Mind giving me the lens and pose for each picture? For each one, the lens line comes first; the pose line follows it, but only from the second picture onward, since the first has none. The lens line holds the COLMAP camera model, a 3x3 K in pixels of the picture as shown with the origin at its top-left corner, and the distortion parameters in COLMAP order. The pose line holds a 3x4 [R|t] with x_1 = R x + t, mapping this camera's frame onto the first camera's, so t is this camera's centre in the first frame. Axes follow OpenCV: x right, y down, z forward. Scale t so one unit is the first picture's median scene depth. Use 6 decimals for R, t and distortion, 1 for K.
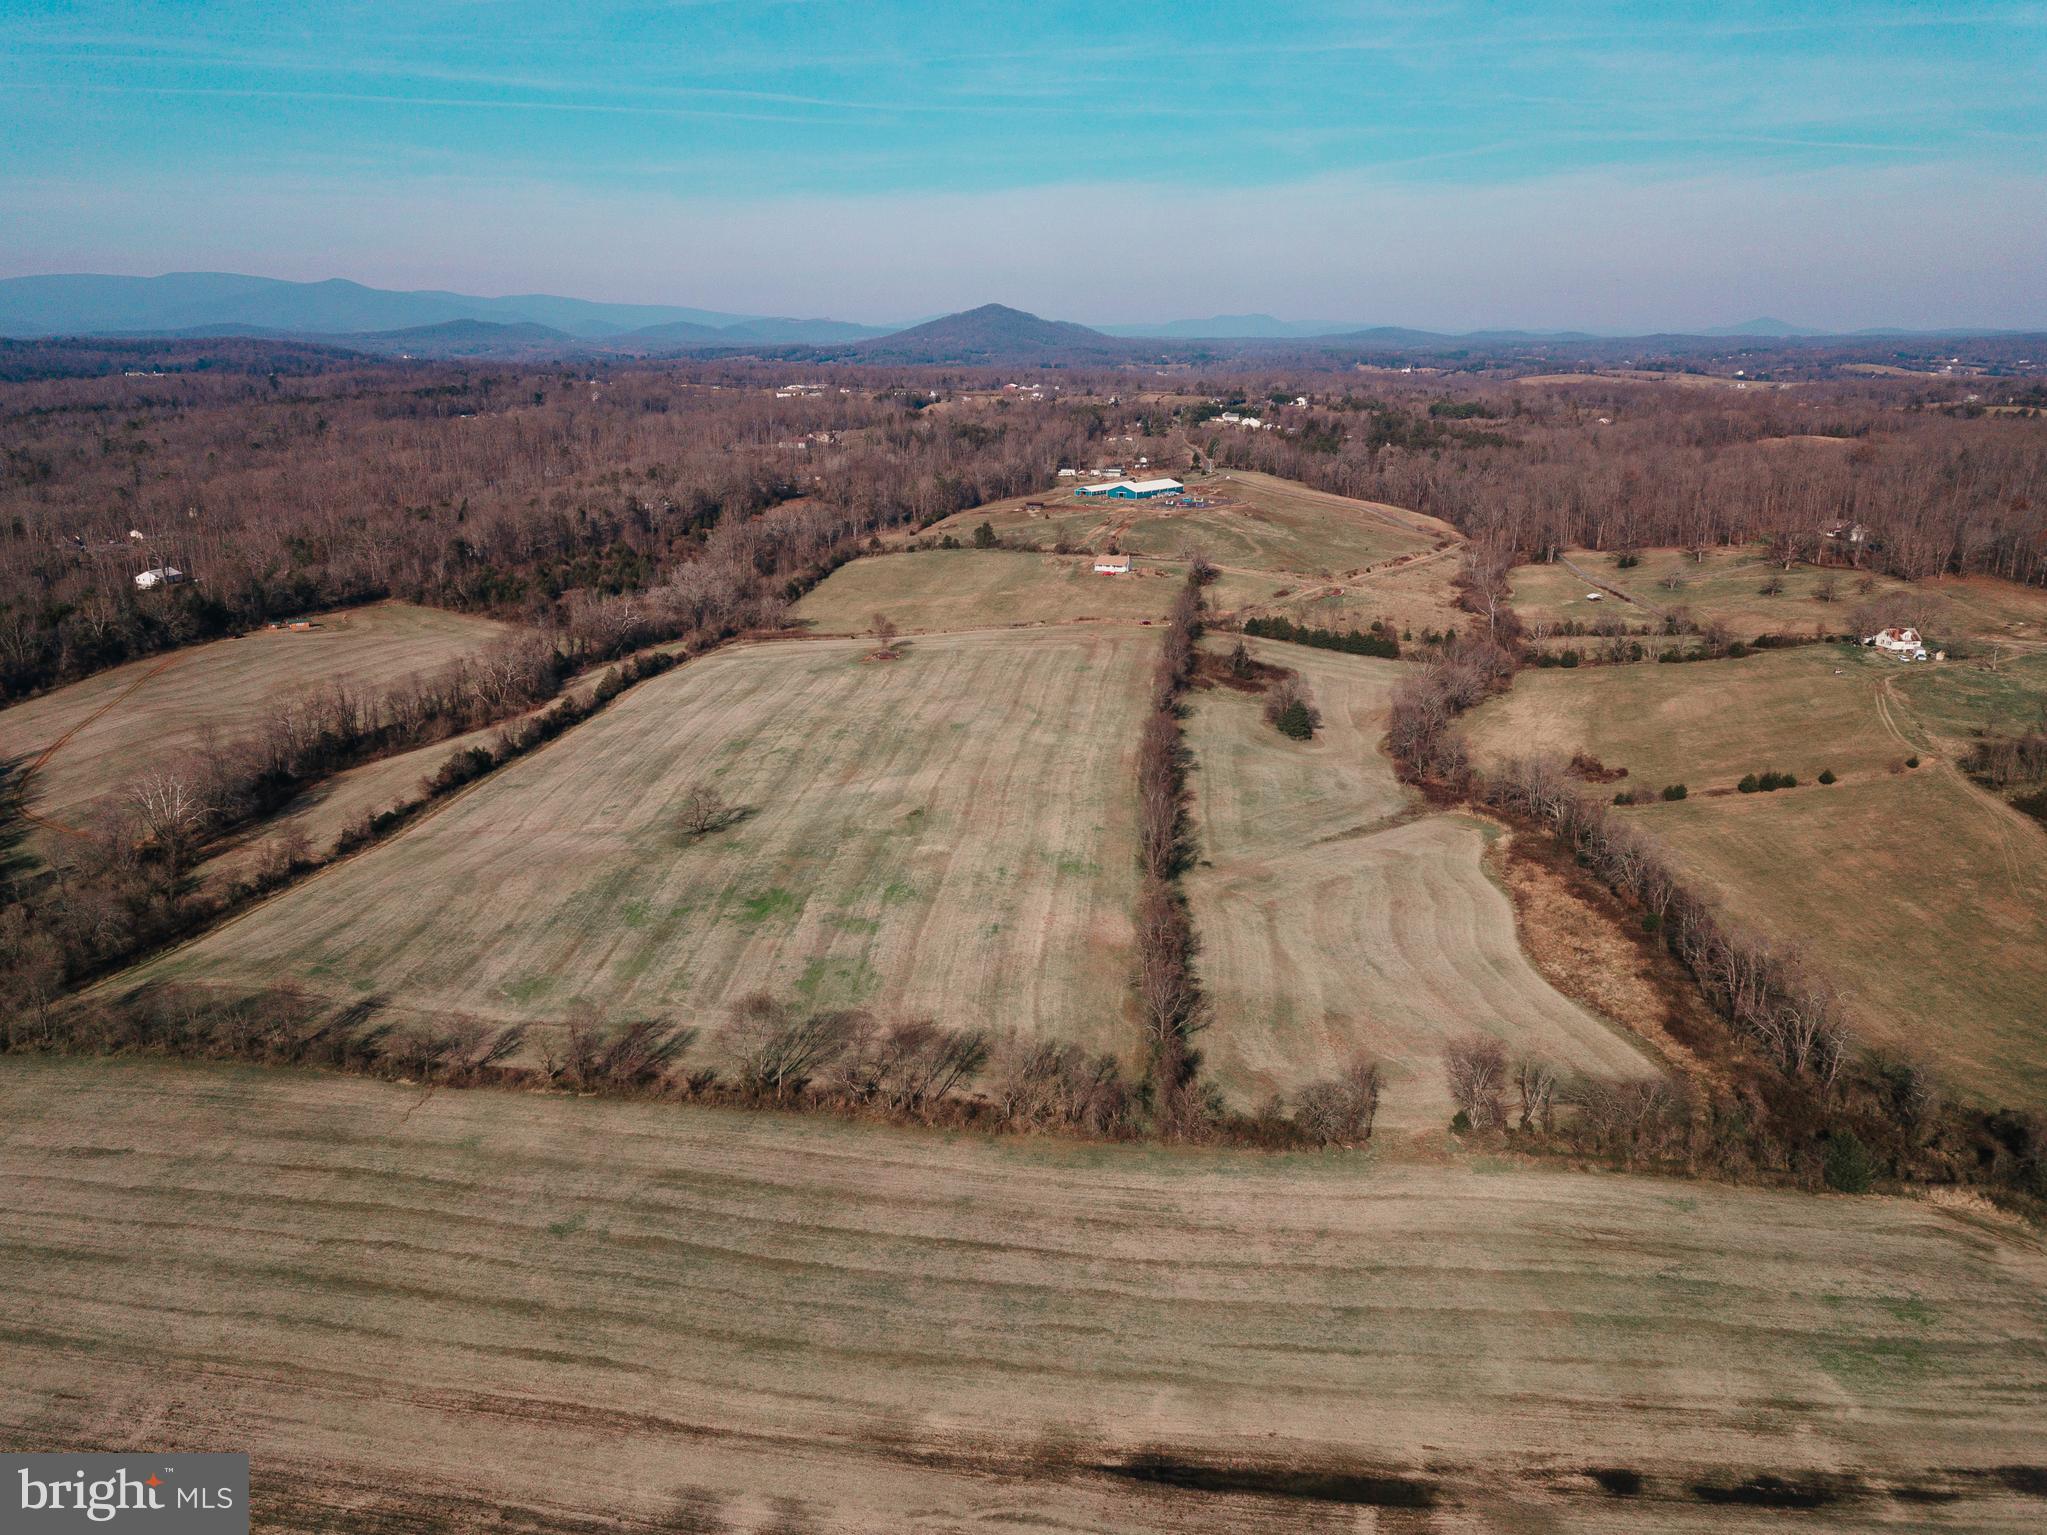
lens RADIAL K [[1582.1, 0, 1022.8], [0, 1582.1, 768.0], [0, 0, 1]] dist [0.029528, 0.000789]
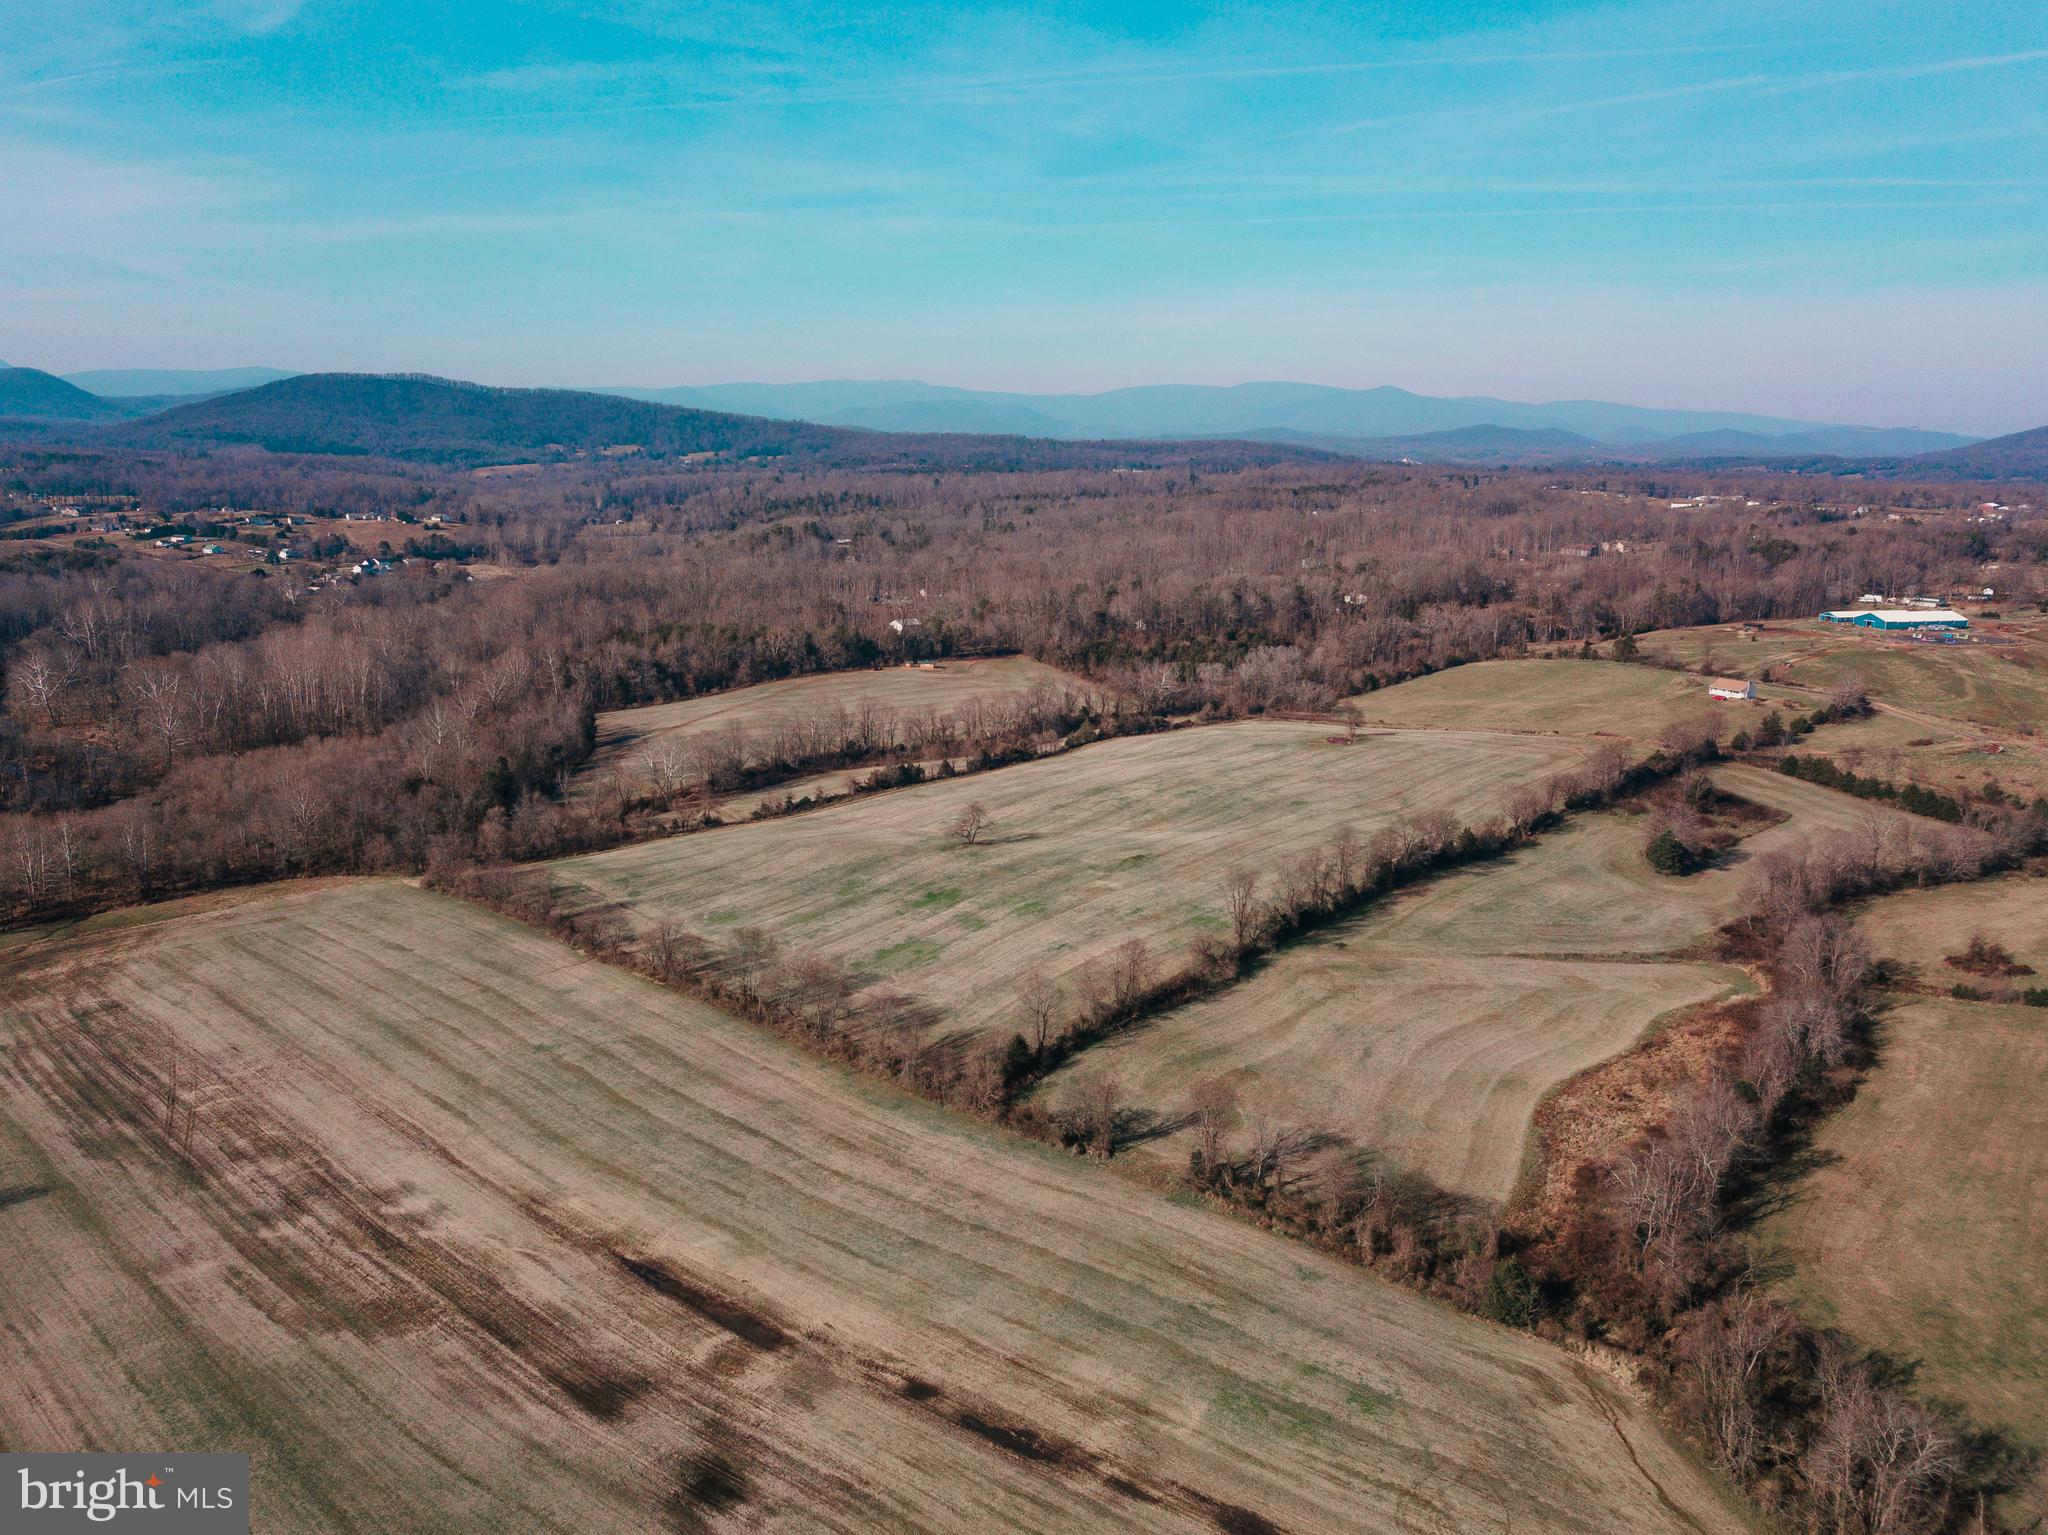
lens RADIAL K [[1688.2, 0, 1021.4], [0, 1688.2, 766.2], [0, 0, 1]] dist [0.014660, -0.014887]
pose [[0.820233, 0.124167, -0.558390, 0.609369], [-0.166715, 0.985670, -0.025711, 0.012146], [0.547196, 0.114181, 0.829180, -0.013575]]
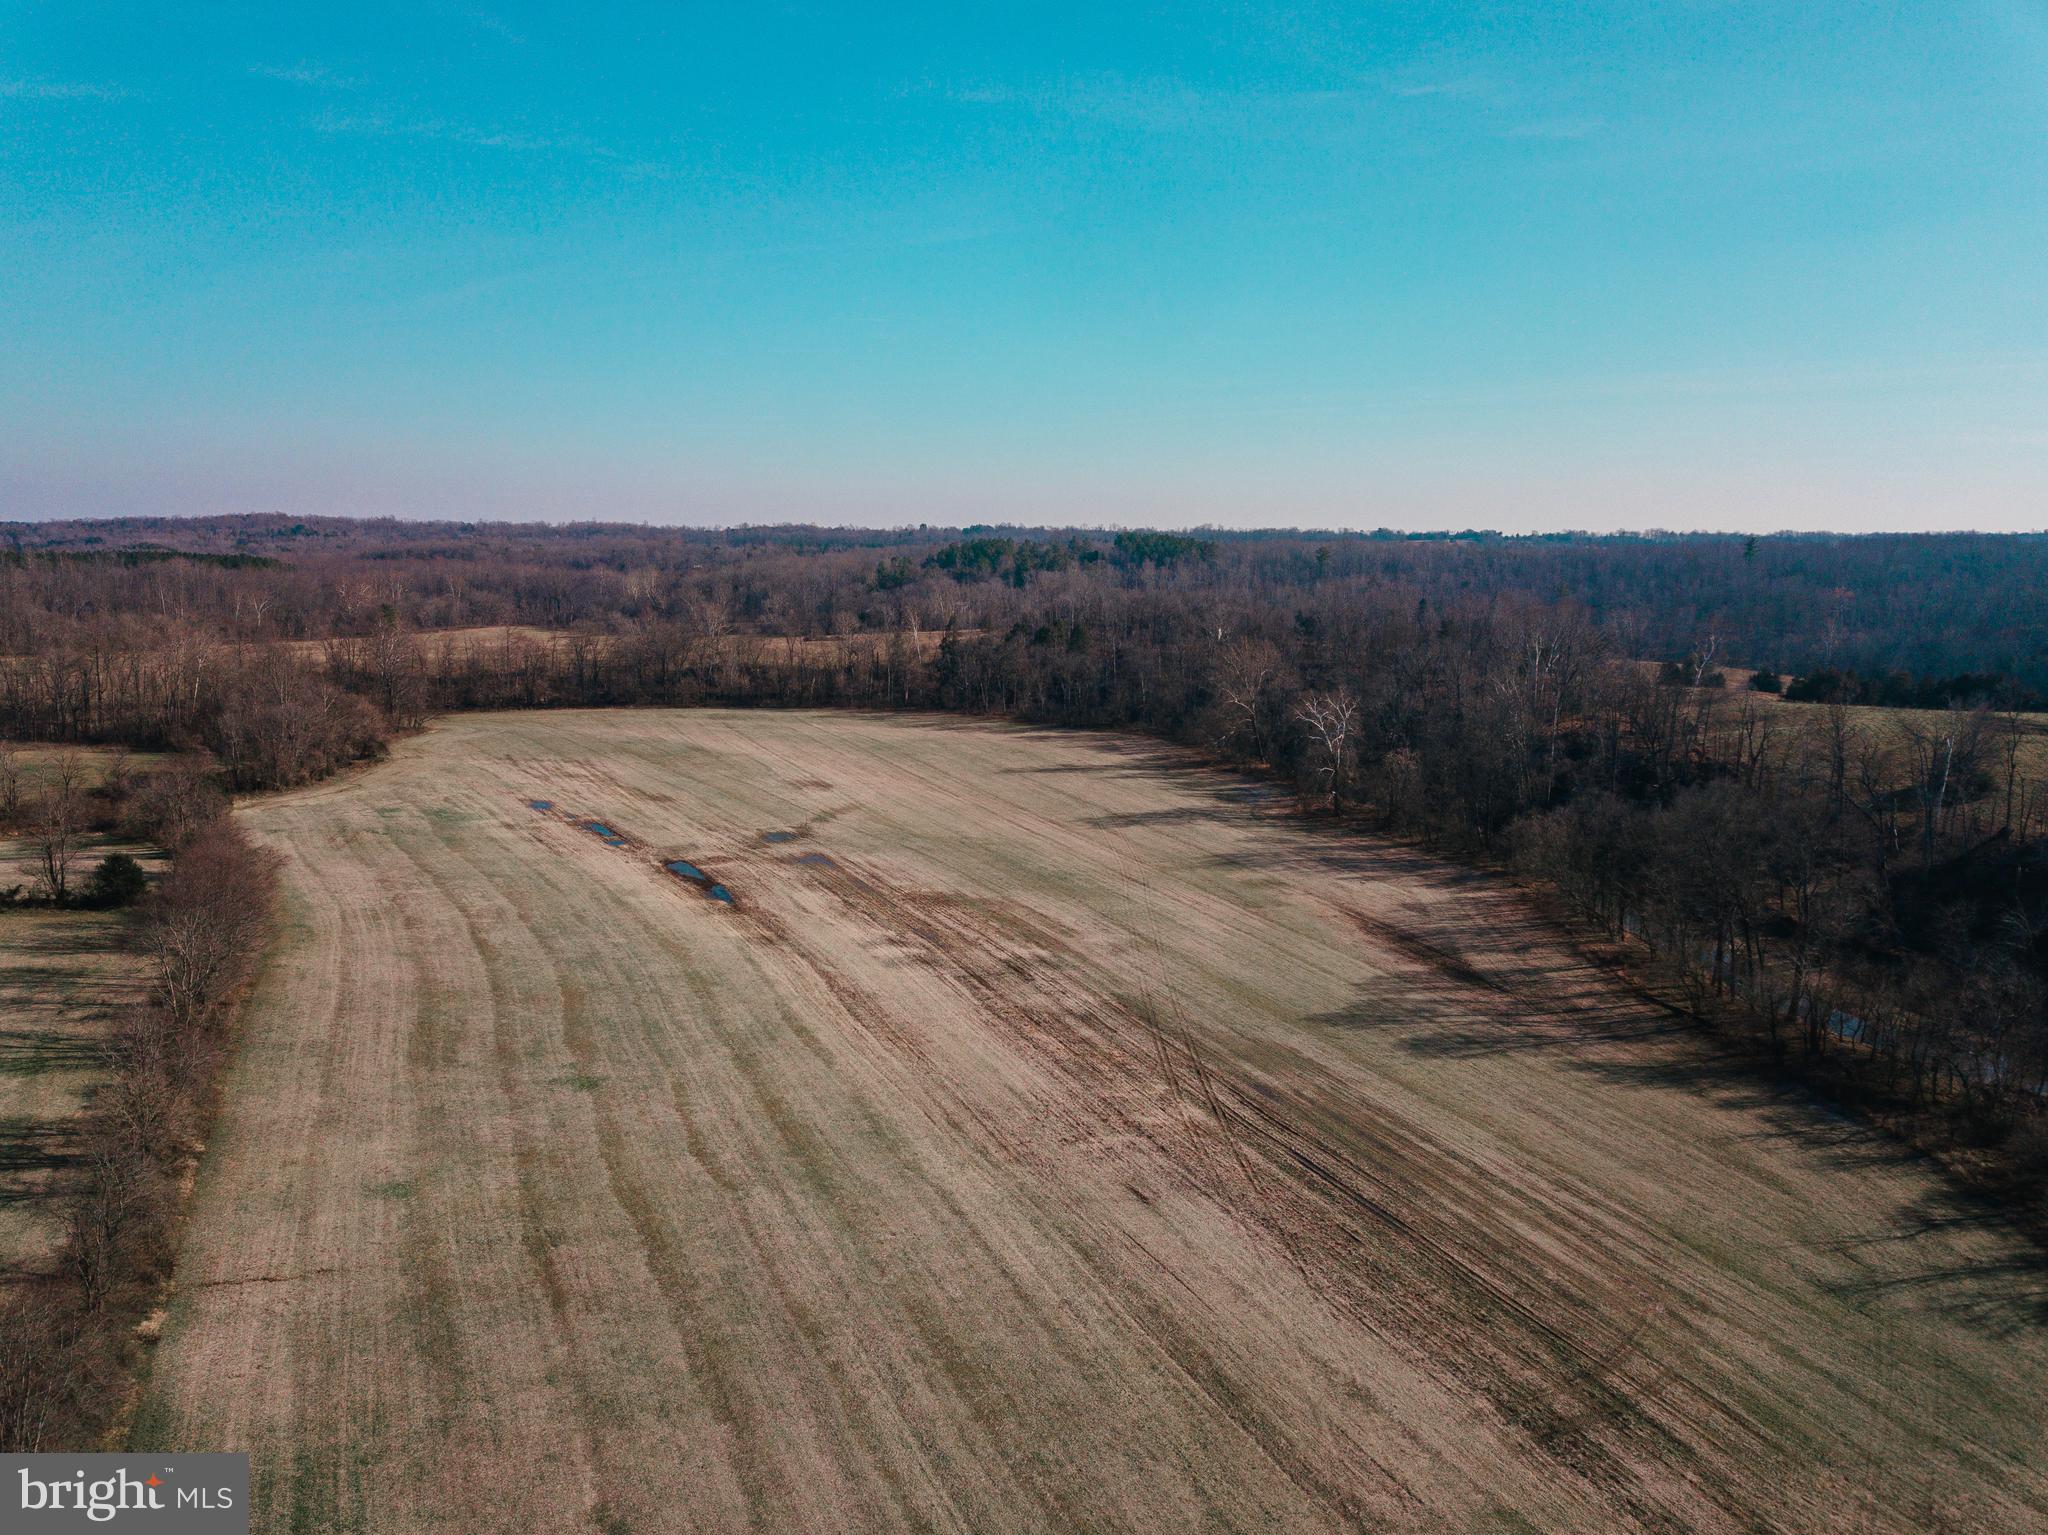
lens RADIAL K [[1582.9, 0, 1020.1], [0, 1582.9, 767.1], [0, 0, 1]] dist [0.029528, 0.000789]
pose [[-0.543202, -0.130976, 0.829323, -0.711396], [0.205106, 0.937130, 0.282345, -0.007433], [-0.814164, 0.323470, -0.482187, 0.826912]]
